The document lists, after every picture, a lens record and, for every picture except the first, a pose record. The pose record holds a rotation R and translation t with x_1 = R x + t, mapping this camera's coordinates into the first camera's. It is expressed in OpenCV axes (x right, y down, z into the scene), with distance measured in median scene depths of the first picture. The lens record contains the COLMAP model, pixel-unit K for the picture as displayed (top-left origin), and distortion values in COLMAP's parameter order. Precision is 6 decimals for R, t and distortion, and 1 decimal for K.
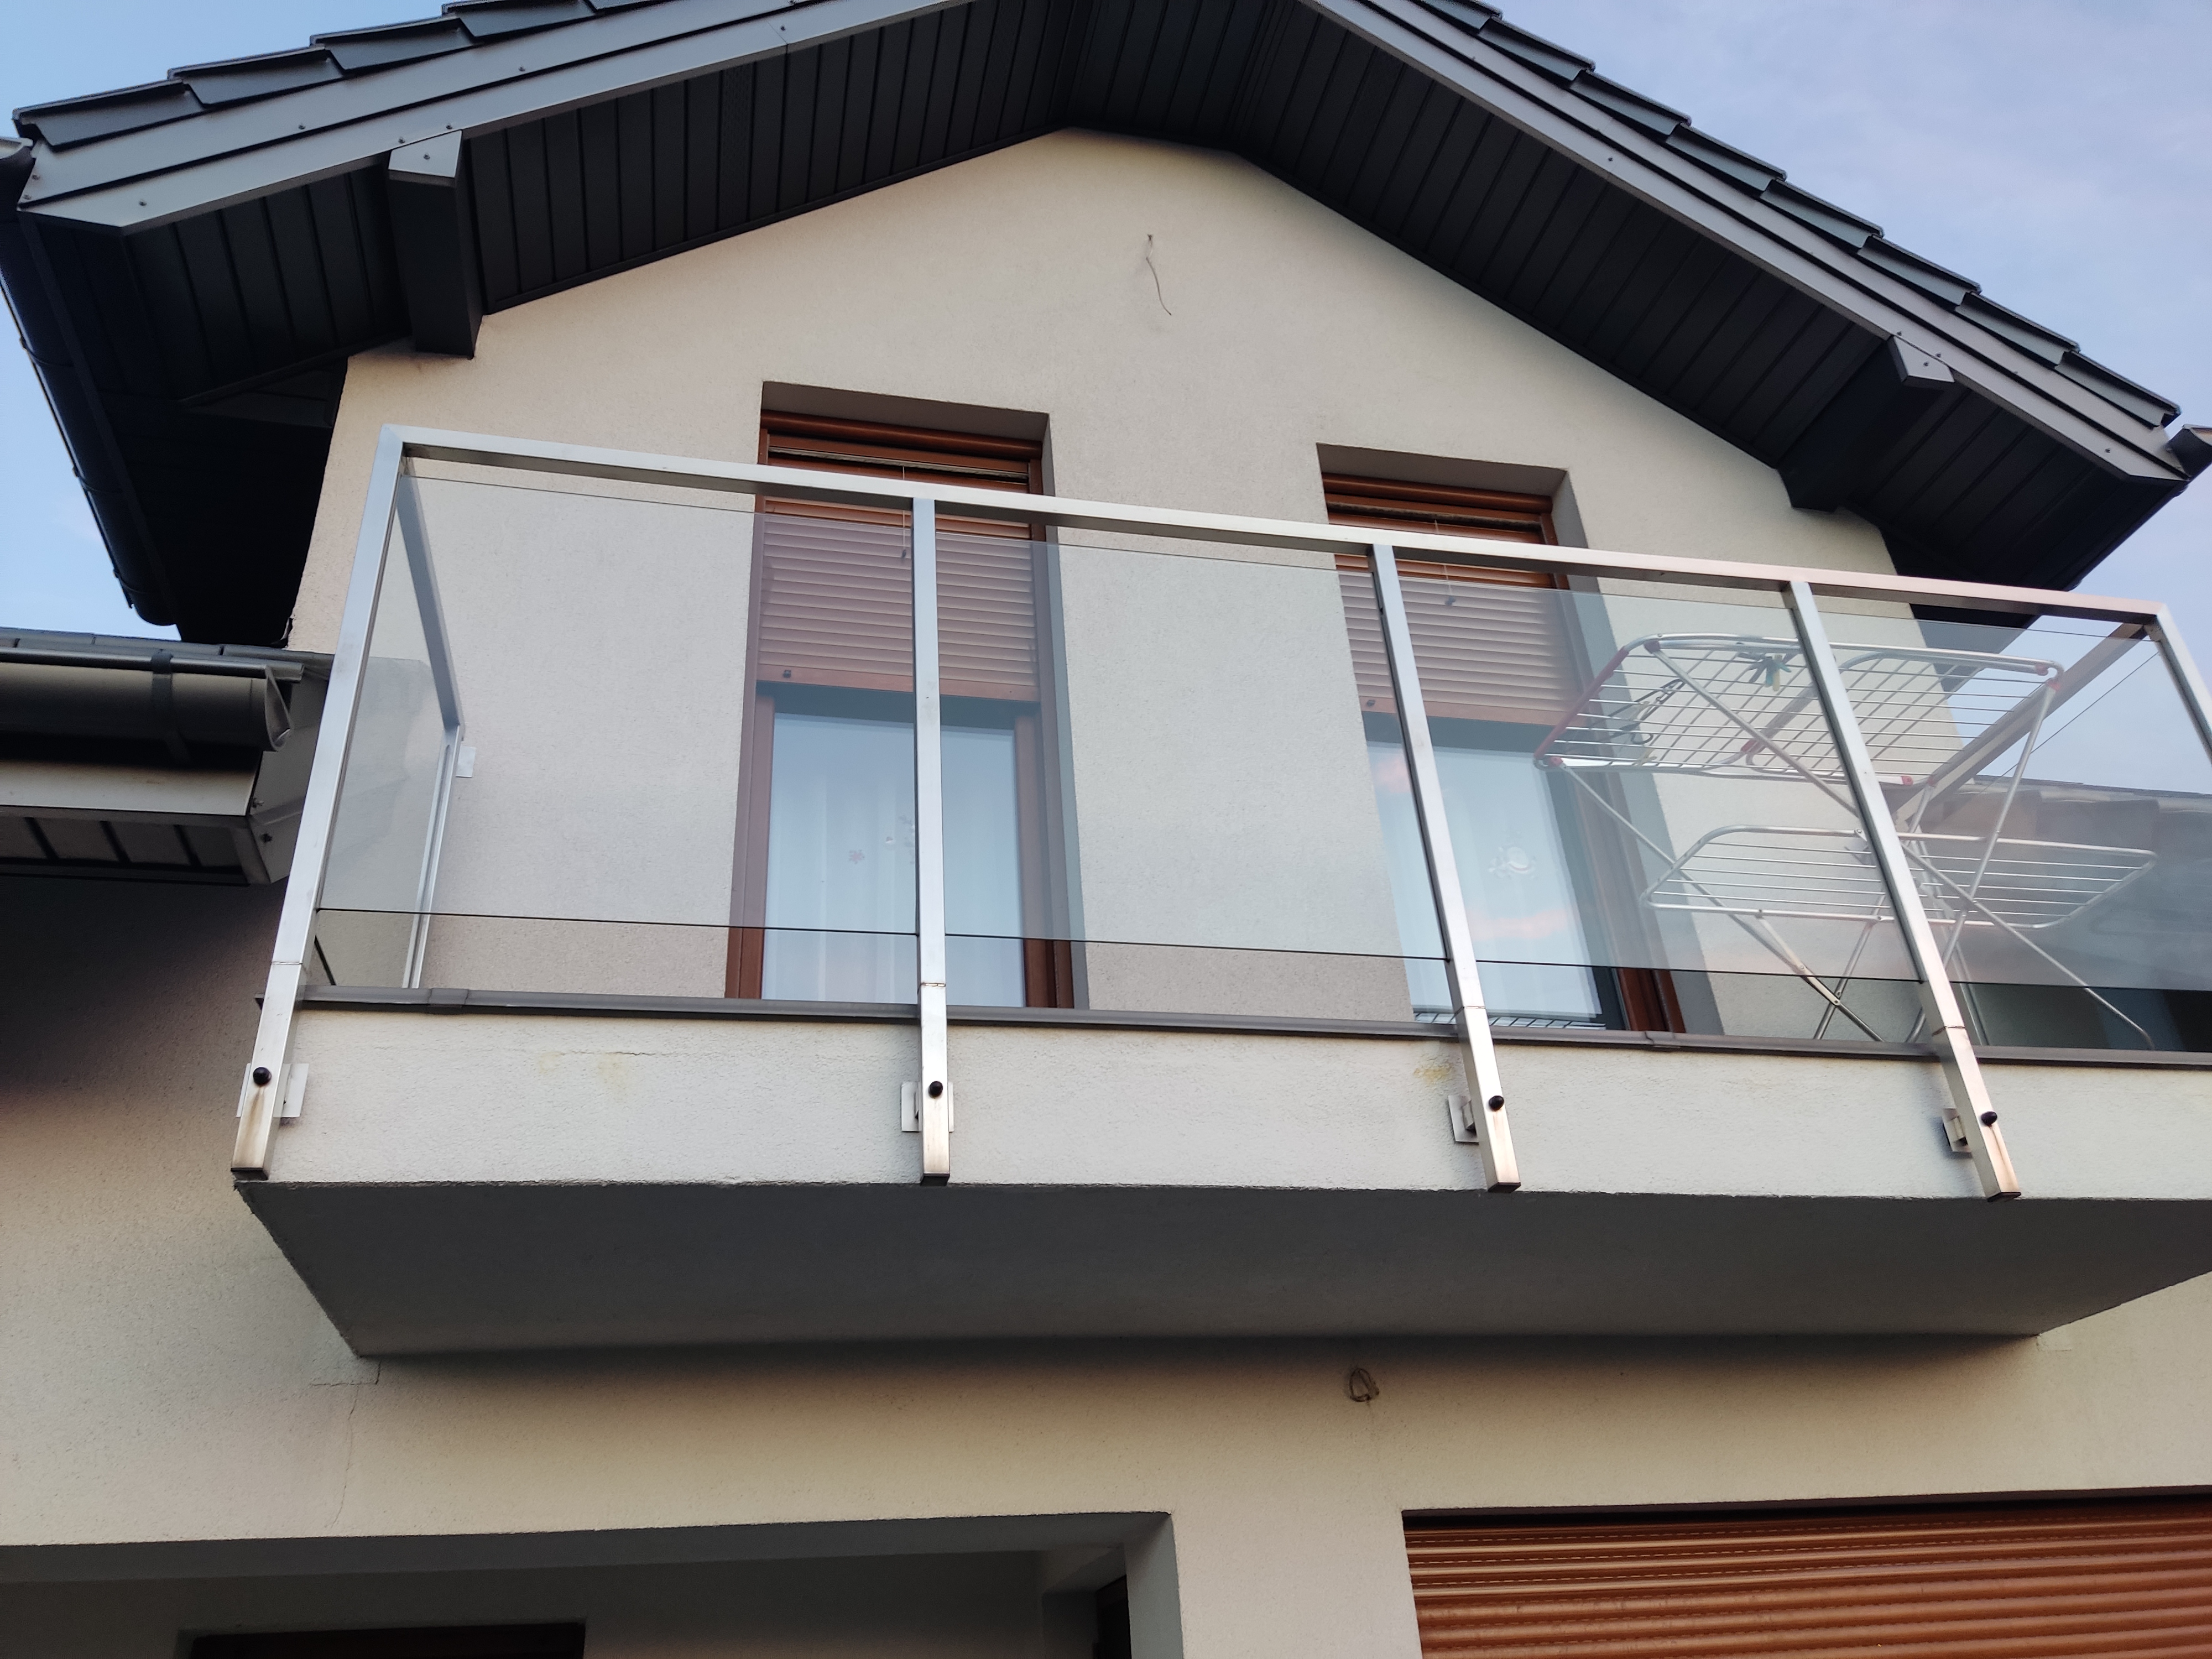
lens RADIAL K [[1628.3, 0, 1106.0], [0, 1628.3, 829.5], [0, 0, 1]] dist [0.092057, -0.170500]
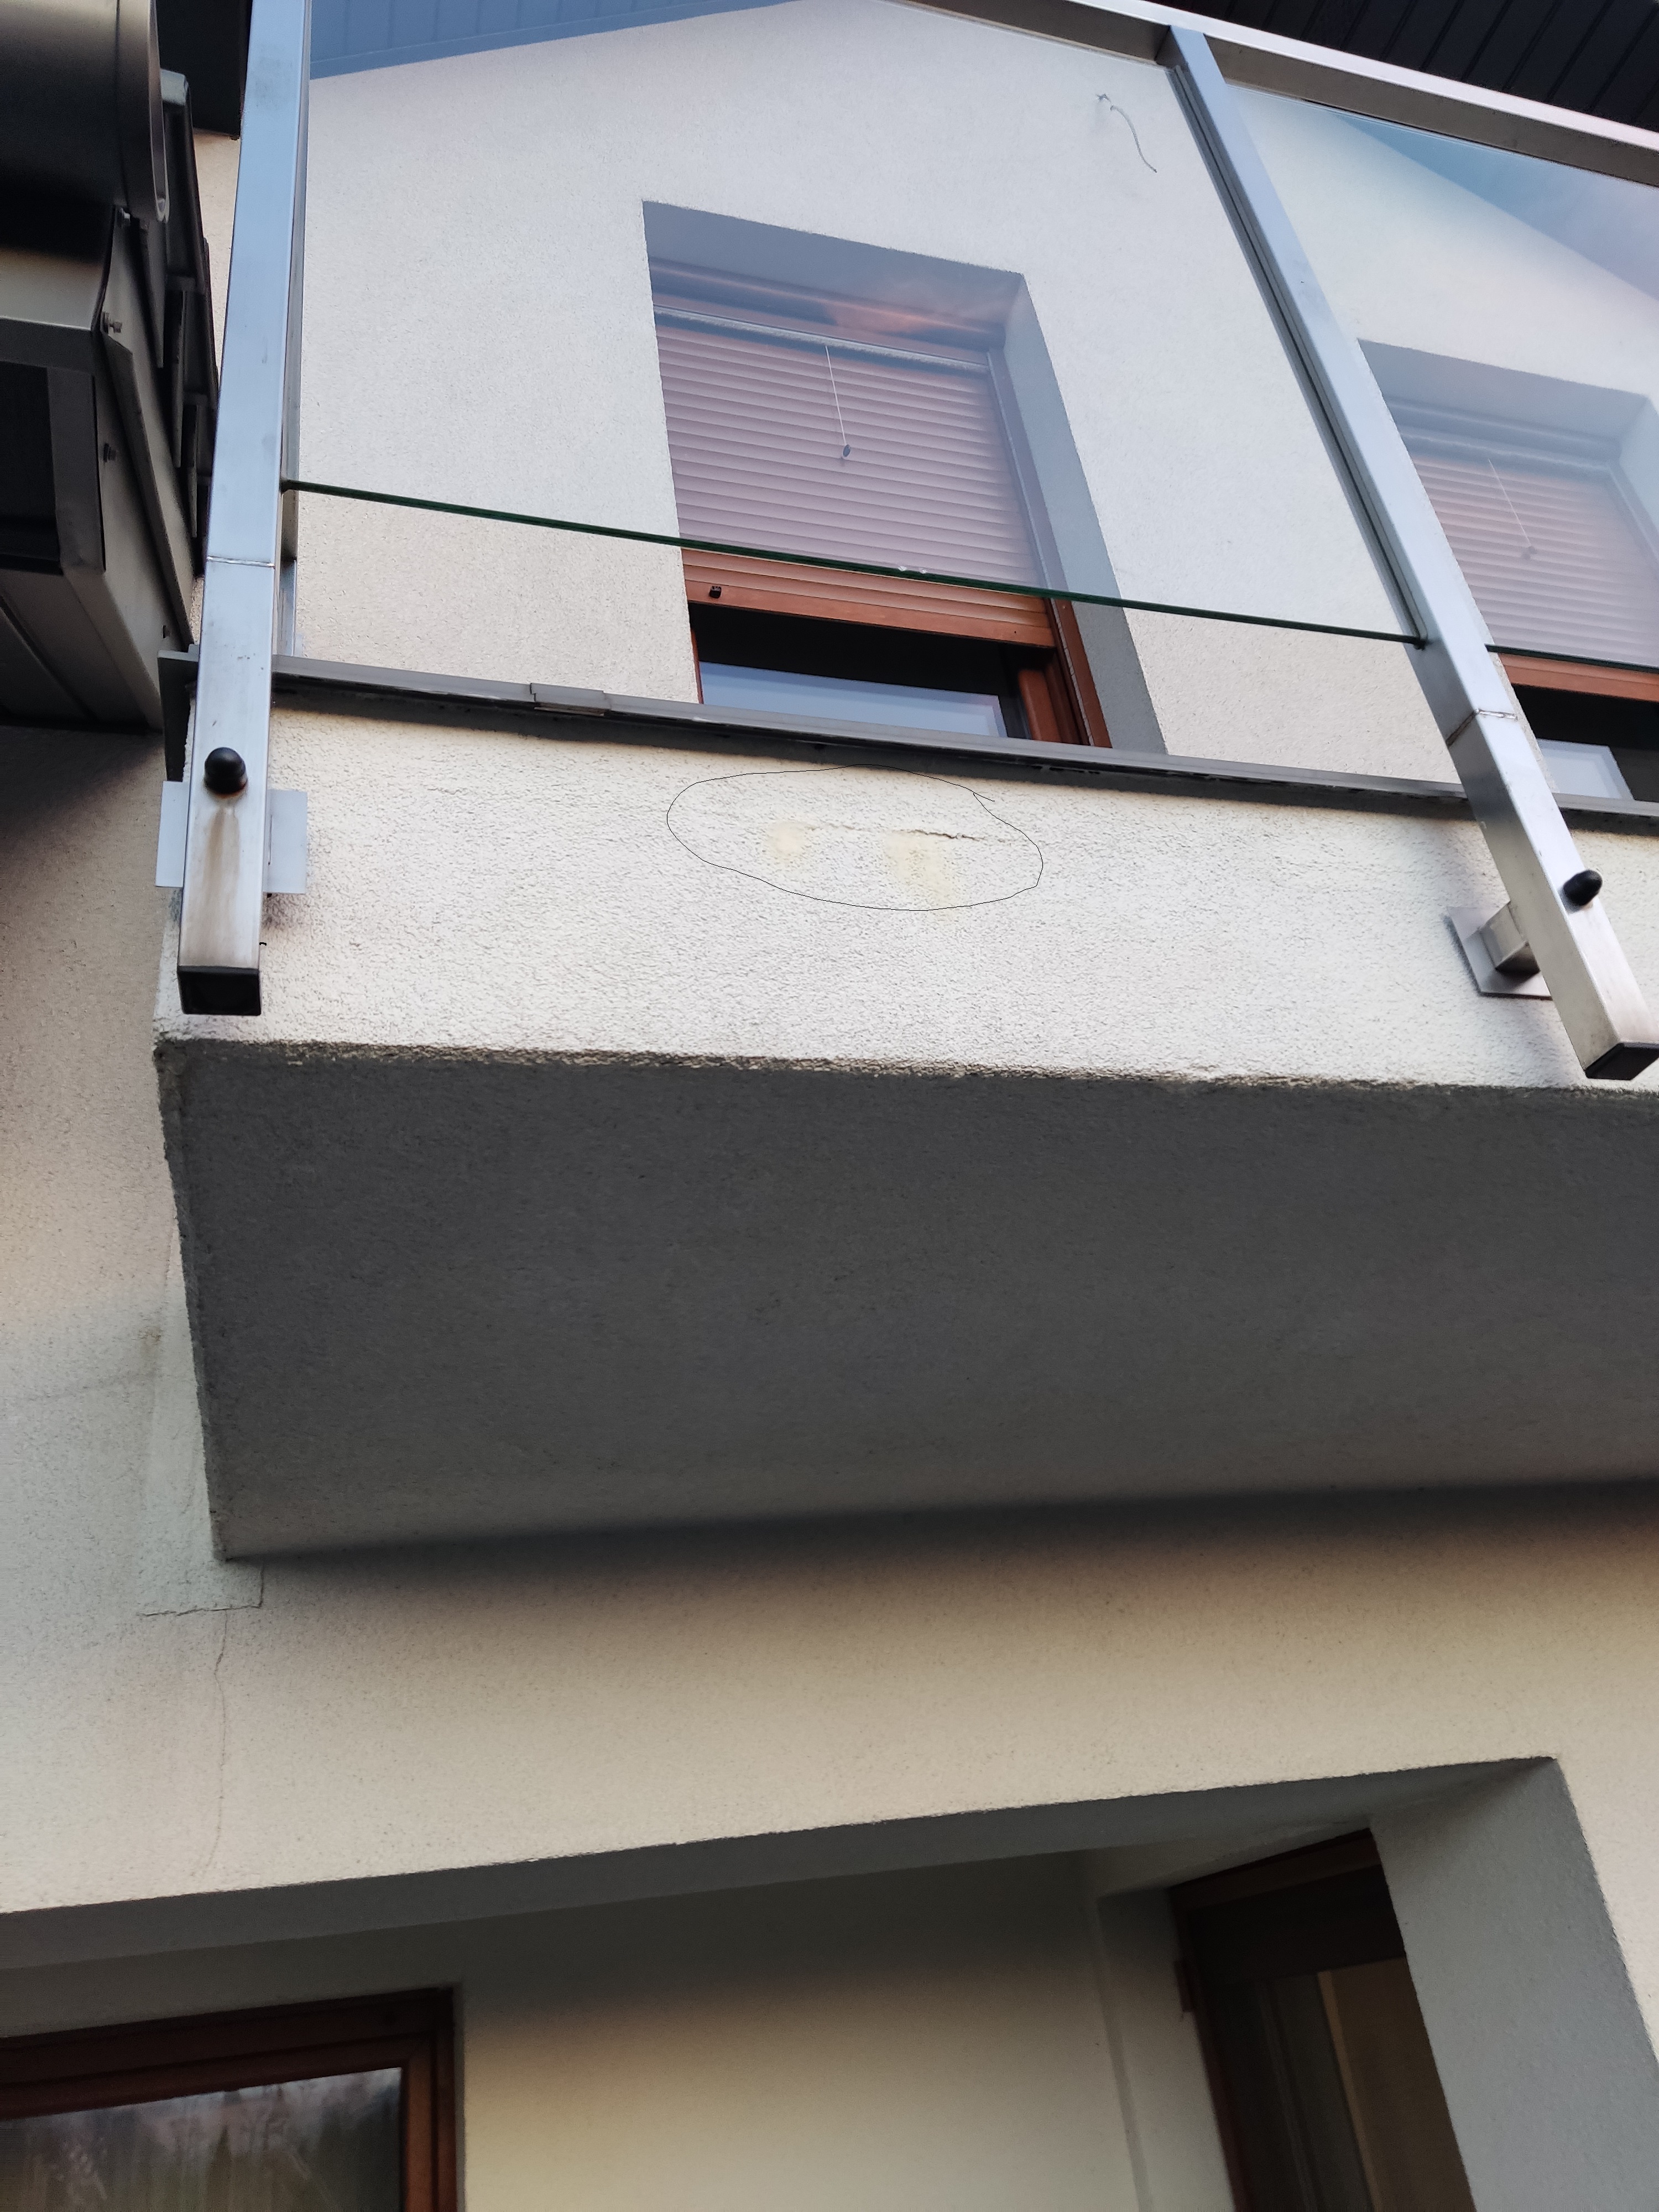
lens RADIAL K [[1628.3, 0, 829.5], [0, 1628.3, 1106.0], [0, 0, 1]] dist [0.092057, -0.170500]
pose [[0.995777, -0.026703, 0.087841, -0.298141], [0.027261, 0.999615, -0.005158, 0.176977], [-0.087669, 0.007531, 0.996121, 0.432195]]
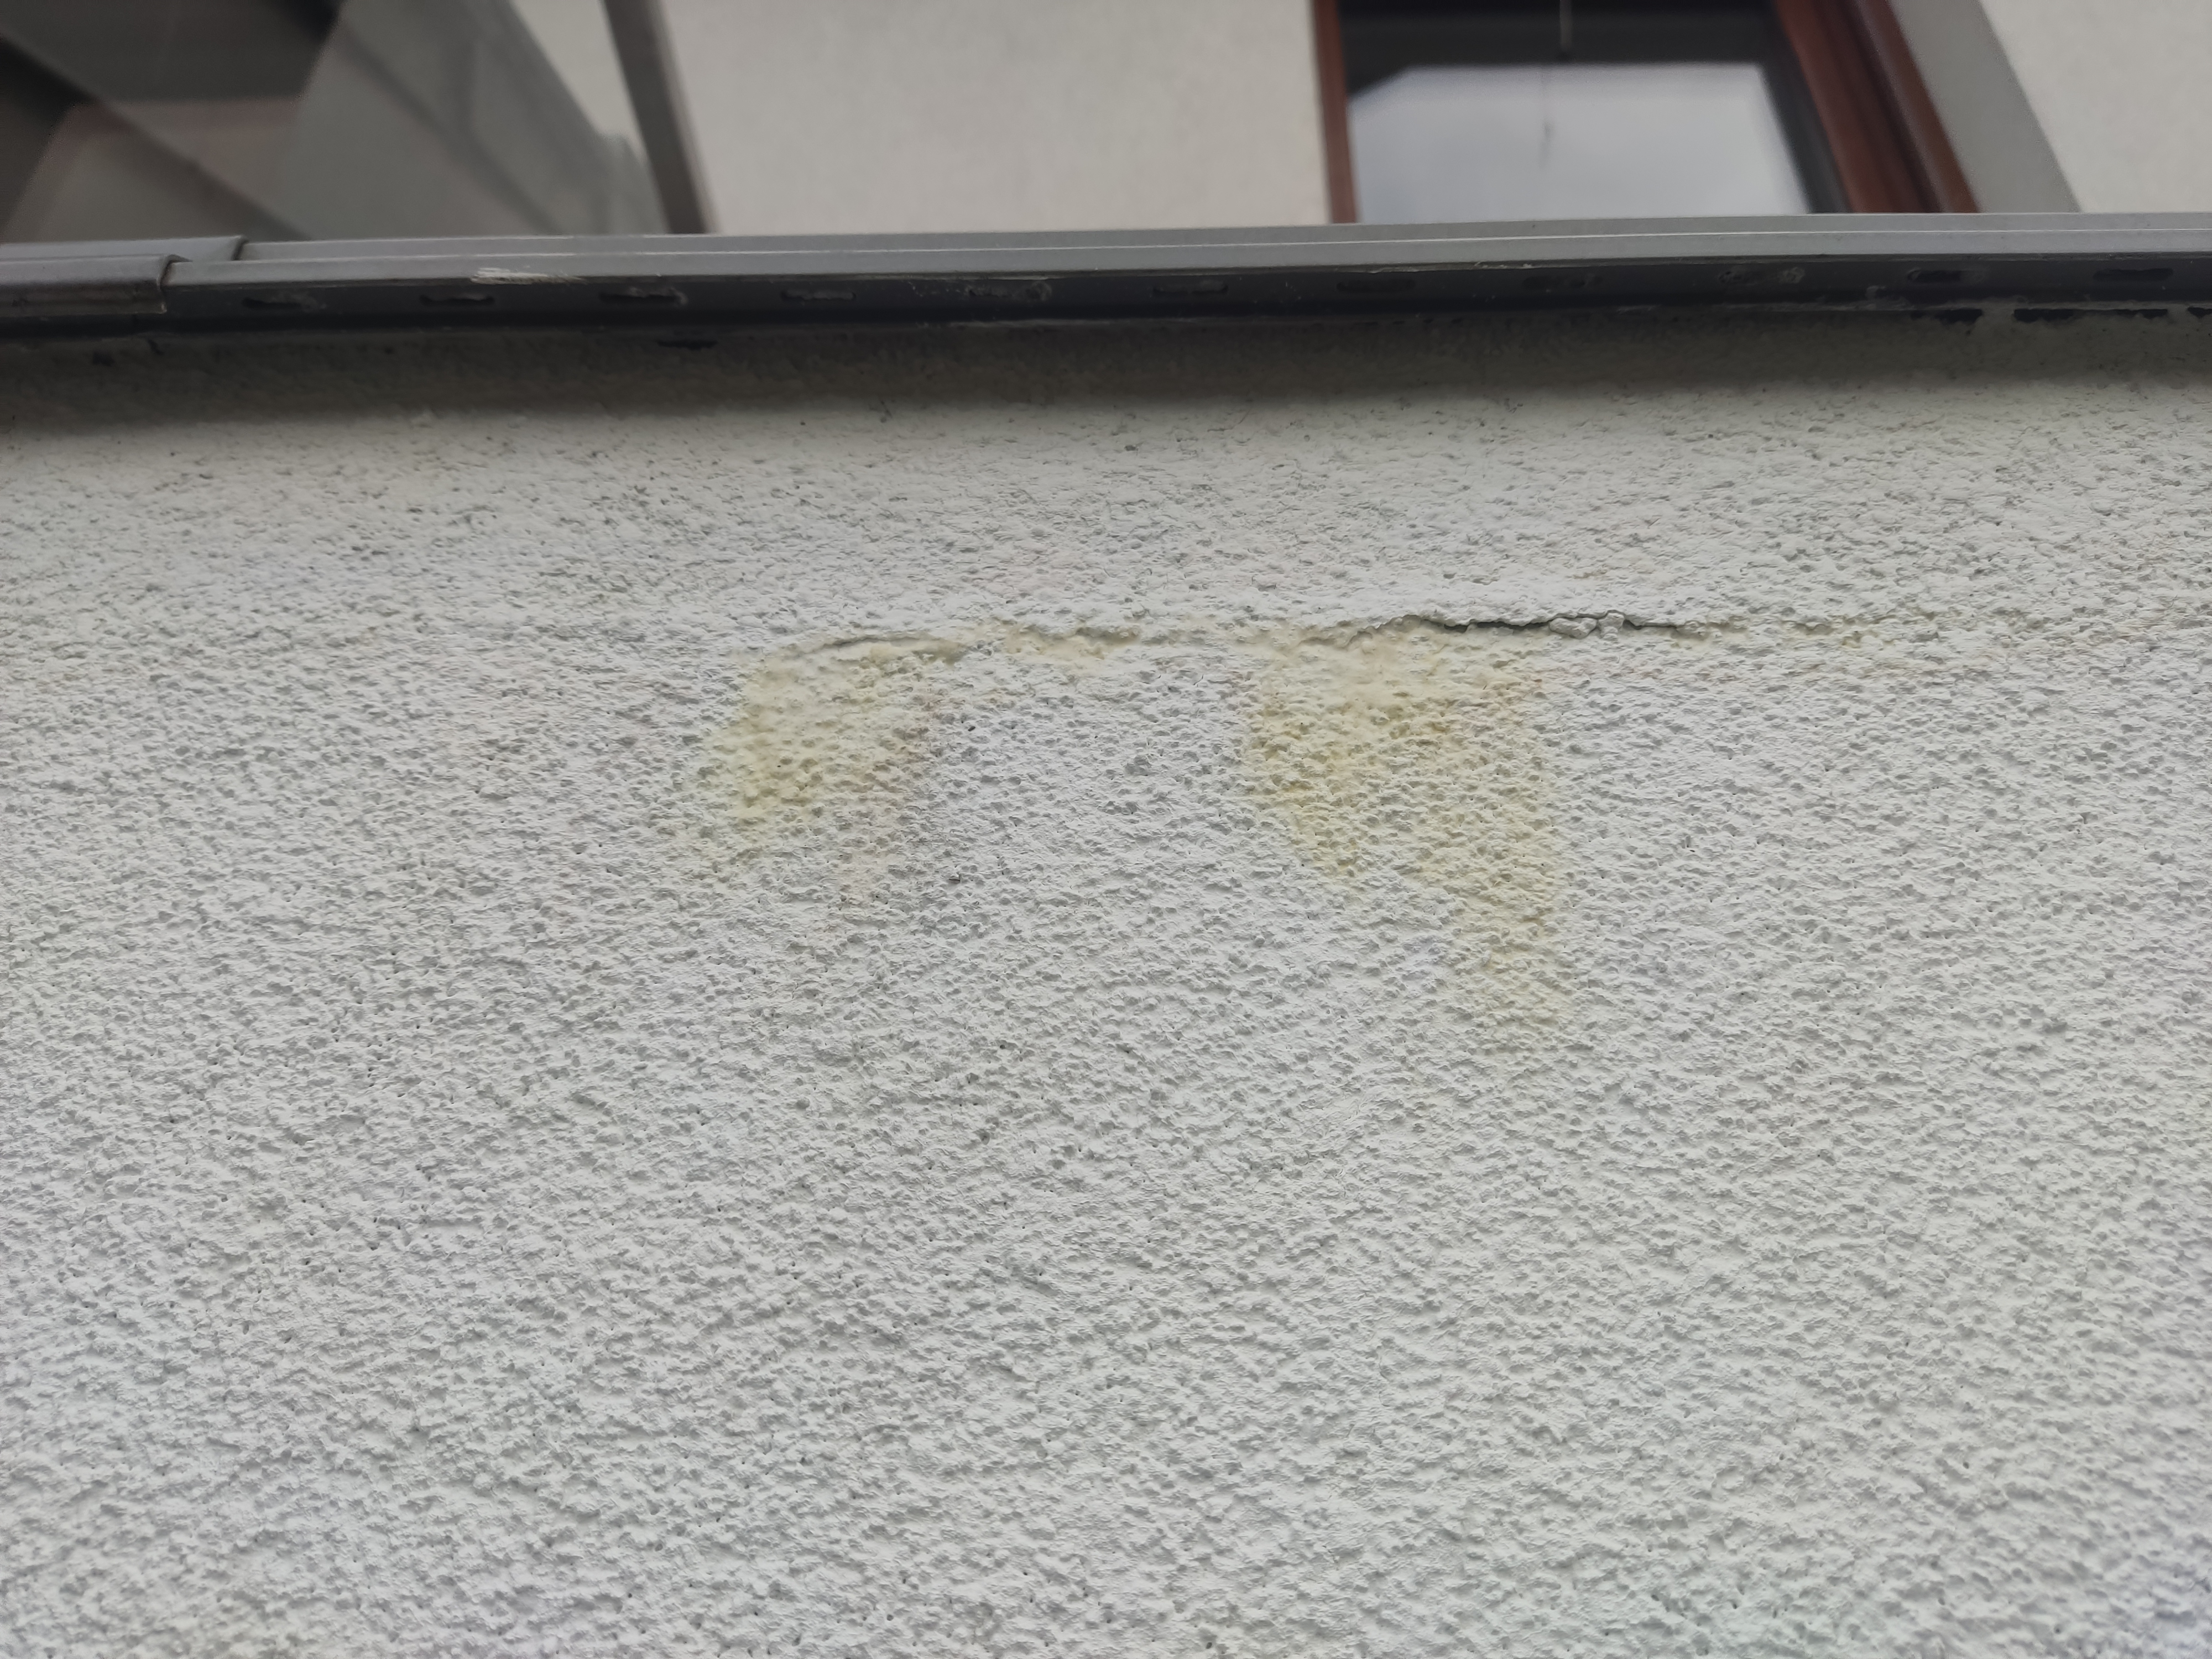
lens RADIAL K [[1628.3, 0, 1106.0], [0, 1628.3, 829.5], [0, 0, 1]] dist [0.092057, -0.170500]
pose [[0.965041, -0.074088, -0.251411, -0.236279], [0.062528, 0.996599, -0.053674, 0.125790], [0.254533, 0.036077, 0.966391, 0.723329]]
